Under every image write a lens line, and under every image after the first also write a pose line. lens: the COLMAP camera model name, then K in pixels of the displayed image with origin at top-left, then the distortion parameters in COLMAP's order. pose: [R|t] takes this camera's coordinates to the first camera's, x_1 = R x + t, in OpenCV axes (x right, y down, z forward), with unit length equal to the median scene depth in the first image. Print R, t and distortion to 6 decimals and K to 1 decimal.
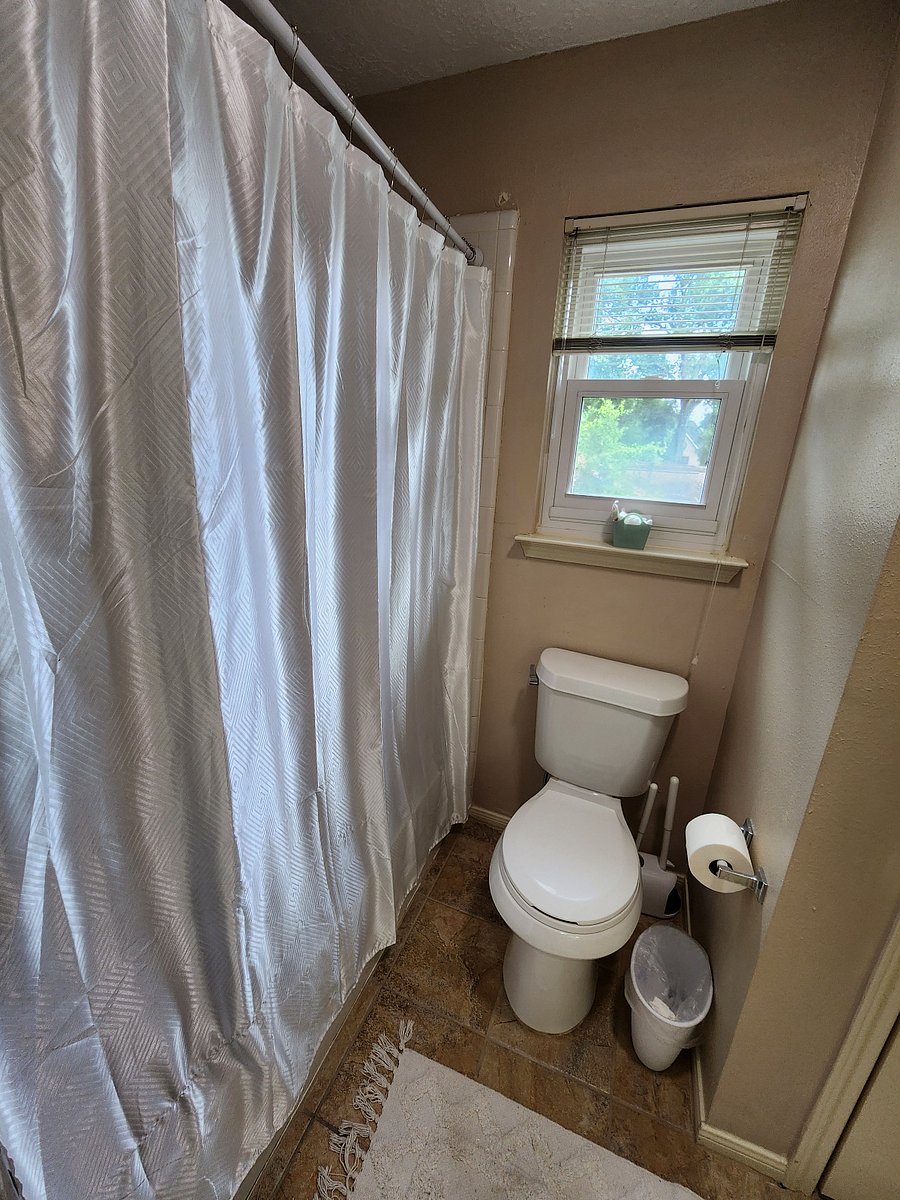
lens RADIAL K [[491.8, 0, 450.0], [0, 491.8, 600.0], [0, 0, 1]] dist [-0.003449, -0.000498]
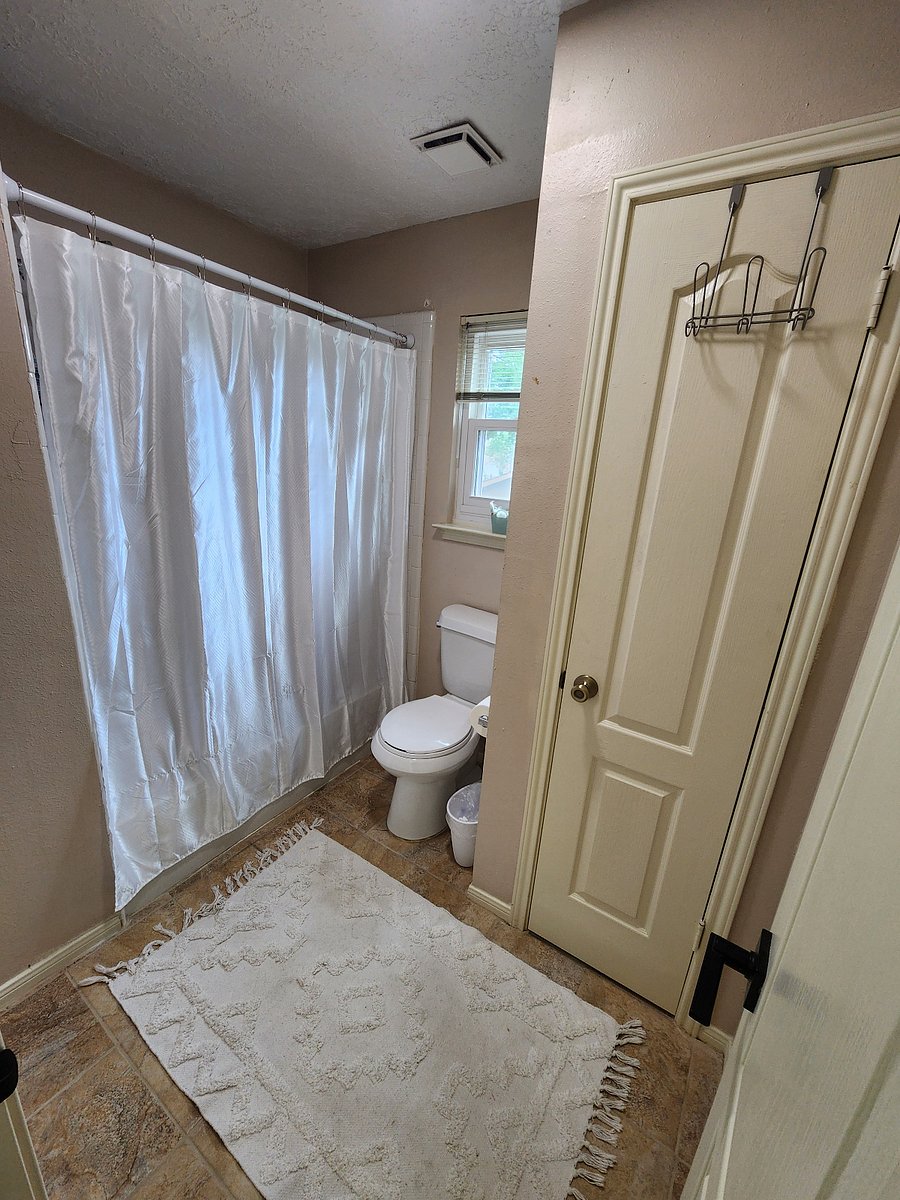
lens RADIAL K [[491.8, 0, 450.0], [0, 491.8, 600.0], [0, 0, 1]] dist [-0.003449, -0.000498]
pose [[0.980574, 0.064312, -0.185308, 0.581458], [-0.069213, 0.997399, -0.020100, 0.151119], [0.183533, 0.032535, 0.982475, -0.523557]]
